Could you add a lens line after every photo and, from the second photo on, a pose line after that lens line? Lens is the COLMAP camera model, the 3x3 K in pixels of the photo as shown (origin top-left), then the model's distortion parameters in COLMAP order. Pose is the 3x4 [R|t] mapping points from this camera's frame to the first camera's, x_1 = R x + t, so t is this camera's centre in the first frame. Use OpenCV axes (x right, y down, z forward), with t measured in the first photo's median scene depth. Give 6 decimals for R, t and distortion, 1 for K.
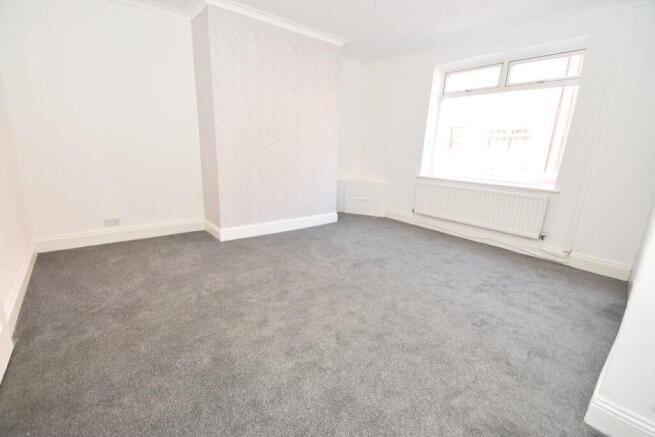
lens RADIAL K [[290.3, 0, 327.5], [0, 290.3, 218.5], [0, 0, 1]] dist [0.010717, -0.000176]
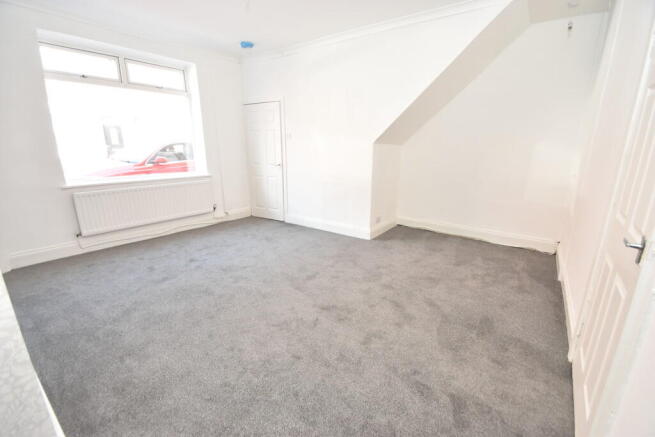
lens RADIAL K [[290.3, 0, 327.5], [0, 290.3, 218.5], [0, 0, 1]] dist [0.010717, -0.000176]
pose [[-0.220696, -0.280069, 0.934267, -0.624675], [0.217184, 0.919724, 0.327014, -0.207903], [-0.950854, 0.275079, -0.142153, 0.631324]]
